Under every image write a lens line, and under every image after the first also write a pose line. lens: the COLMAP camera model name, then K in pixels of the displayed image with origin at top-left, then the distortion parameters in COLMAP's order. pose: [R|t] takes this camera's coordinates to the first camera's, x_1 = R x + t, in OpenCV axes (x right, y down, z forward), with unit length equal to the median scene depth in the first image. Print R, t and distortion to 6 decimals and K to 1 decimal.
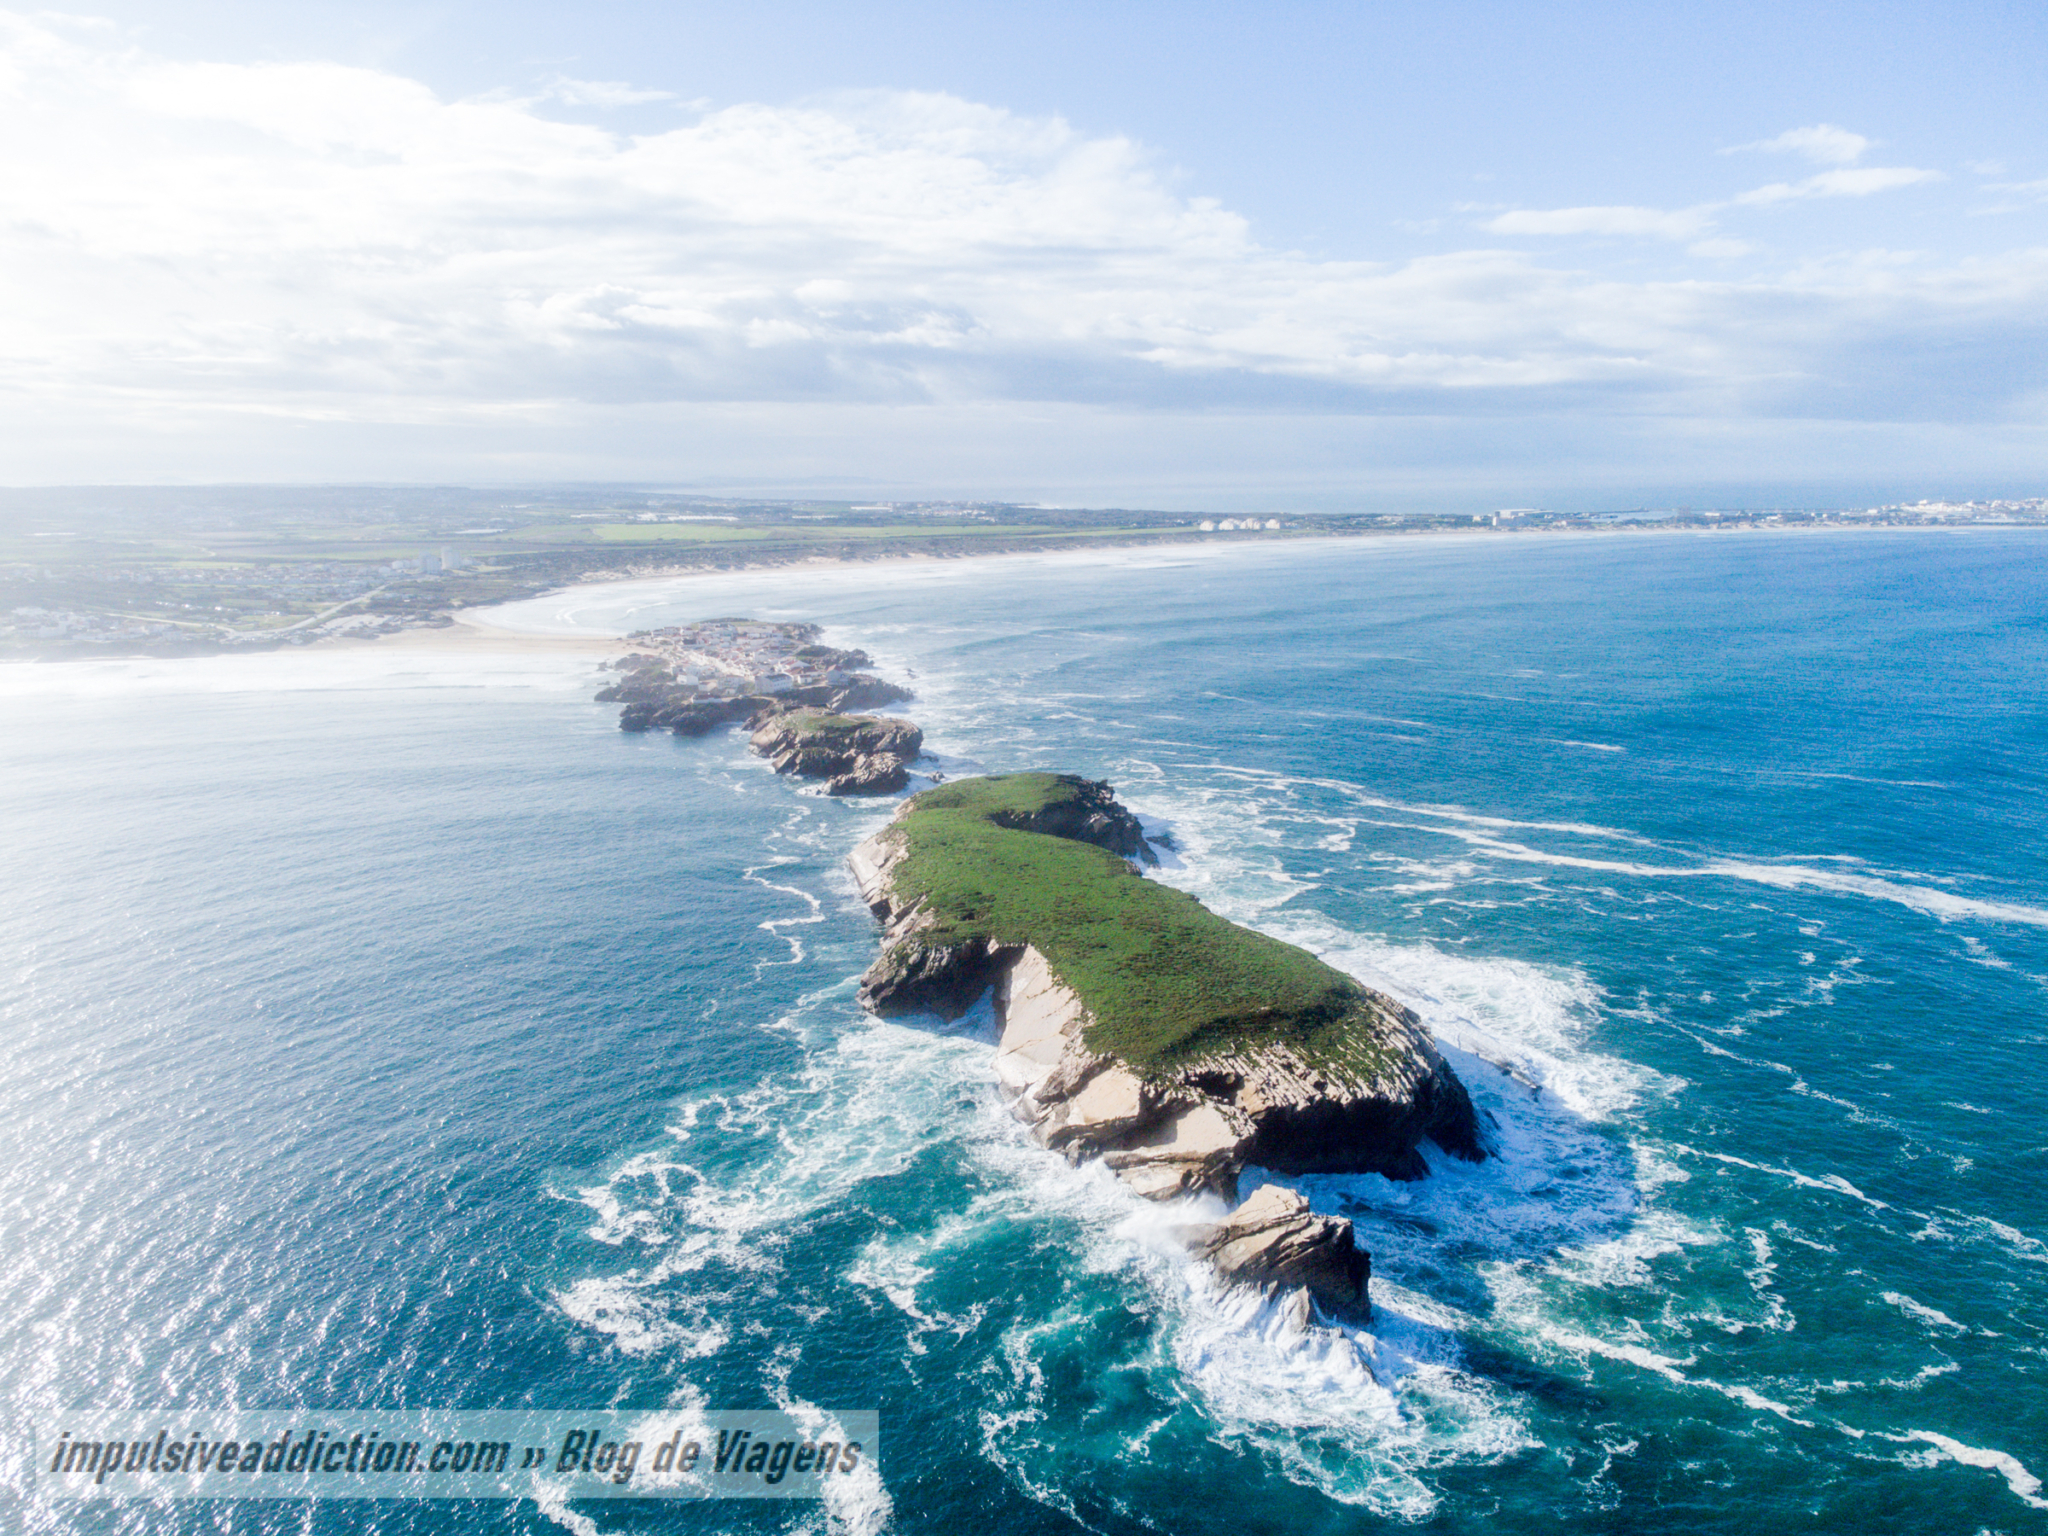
lens RADIAL K [[1553.7, 0, 1039.5], [0, 1553.7, 755.5], [0, 0, 1]] dist [0.036351, 0.020592]
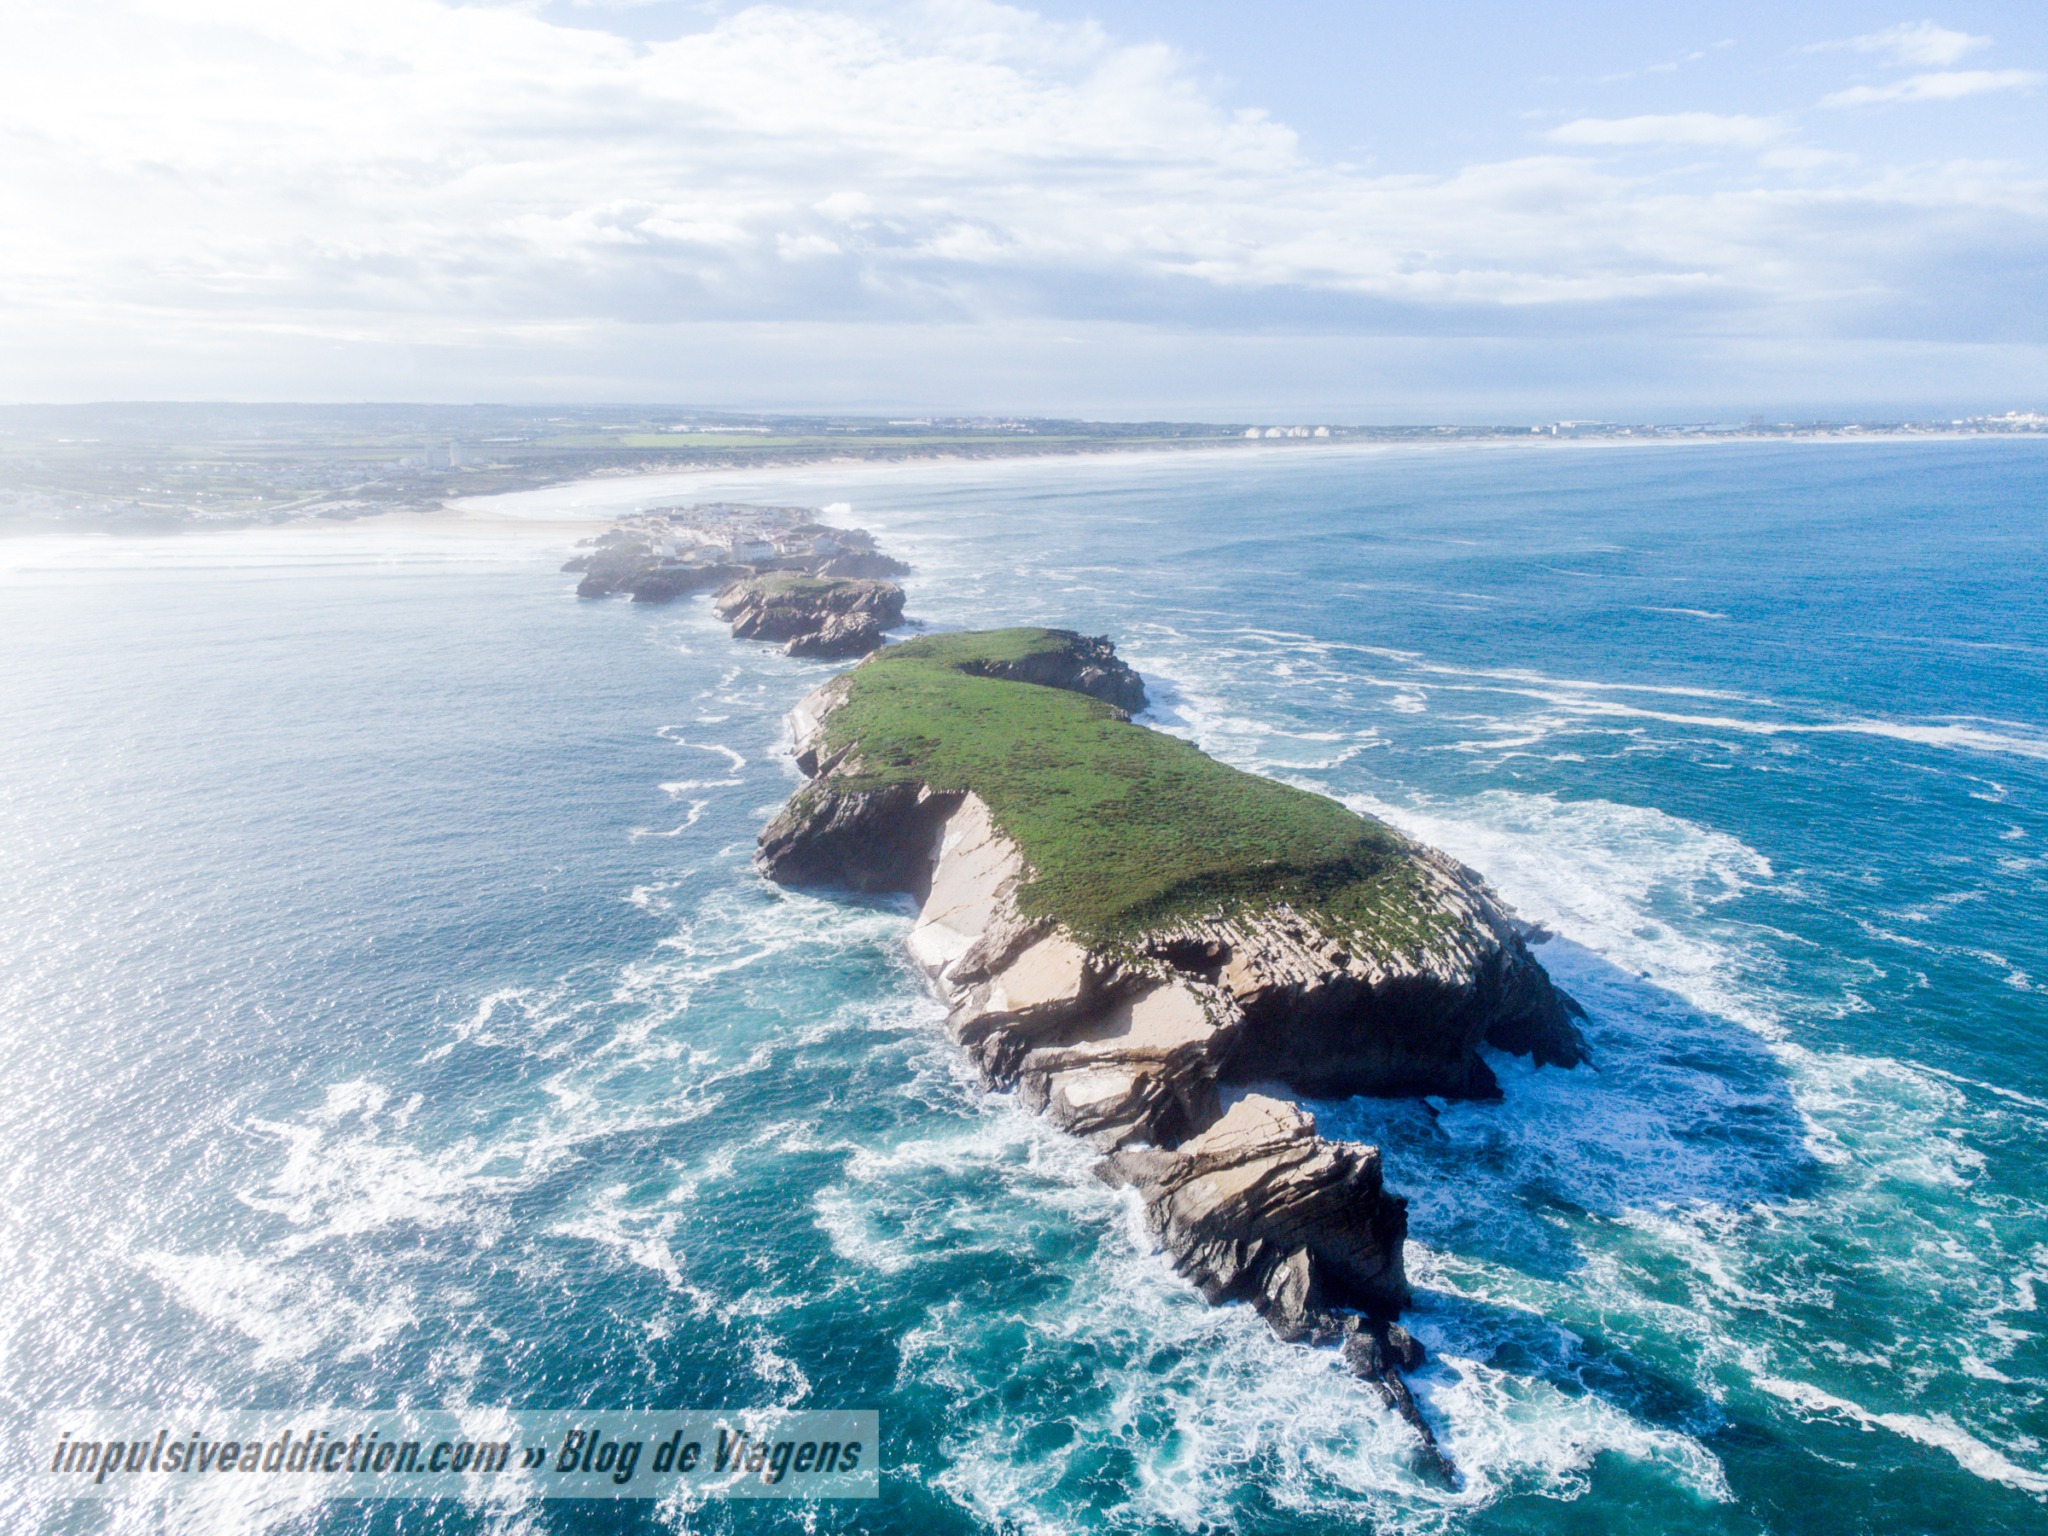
lens RADIAL K [[1553.7, 0, 1029.0], [0, 1553.7, 756.2], [0, 0, 1]] dist [0.036351, 0.020592]
pose [[0.999342, 0.006081, -0.035748, 0.017946], [-0.004415, 0.998909, 0.046499, 0.024578], [0.035992, -0.046311, 0.998278, 0.083044]]
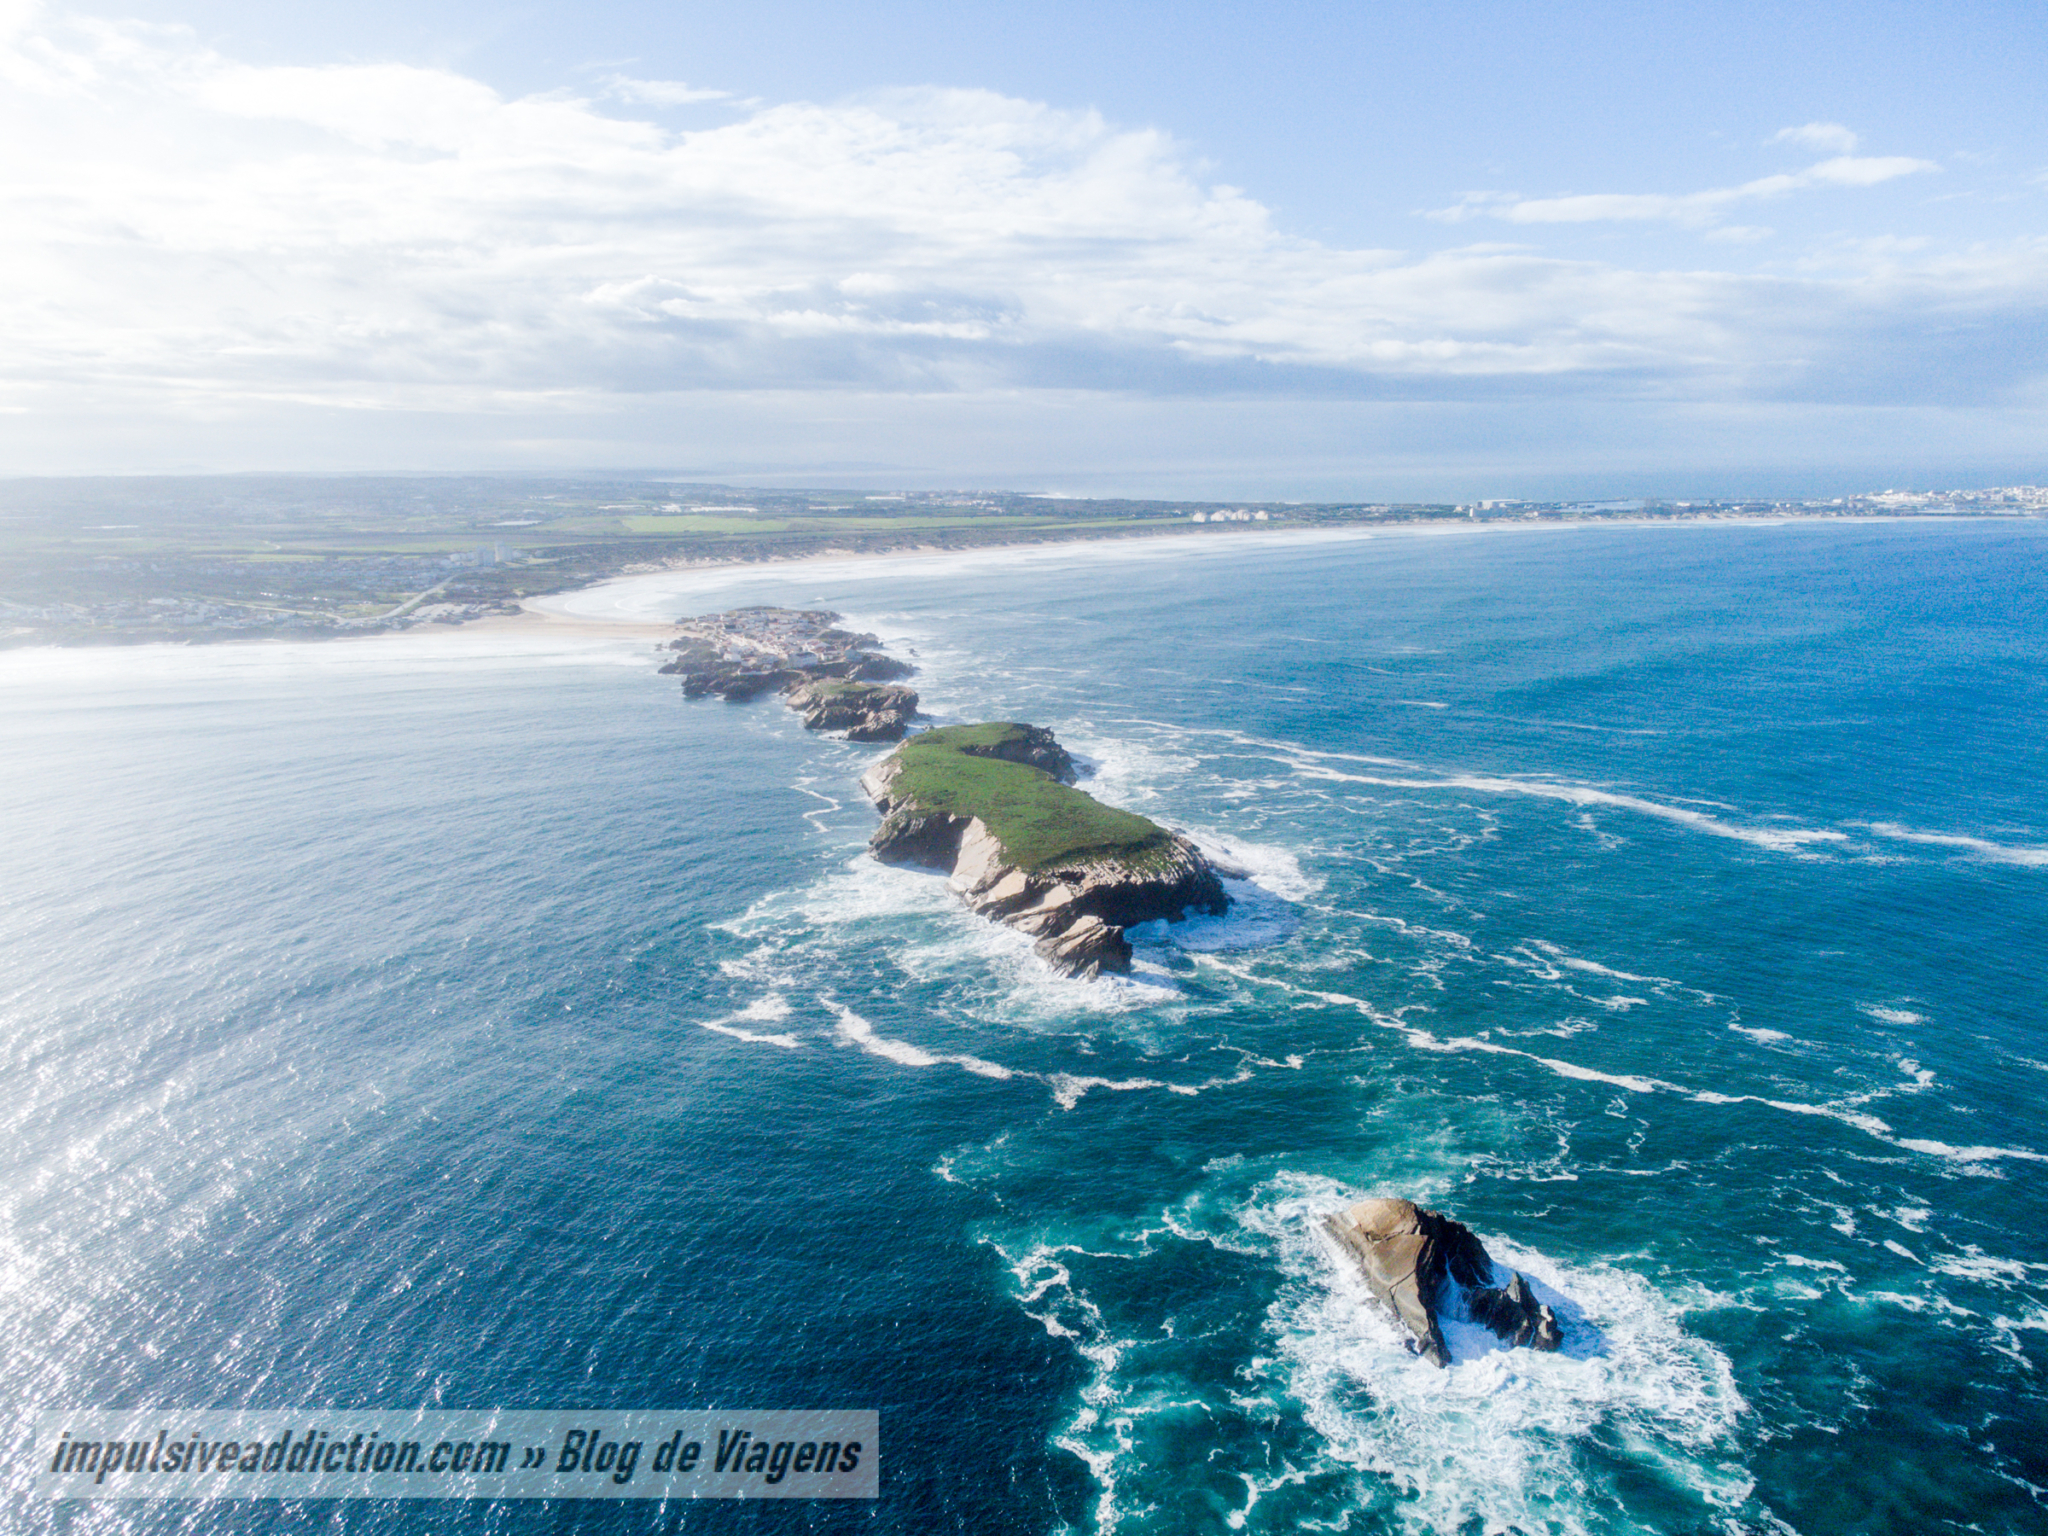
lens RADIAL K [[1553.7, 0, 1073.7], [0, 1553.7, 721.8], [0, 0, 1]] dist [0.036351, 0.020592]
pose [[0.999925, -0.002303, 0.012067, 0.027267], [0.002440, 0.999932, -0.011380, 0.015502], [-0.012040, 0.011409, 0.999862, -0.214248]]
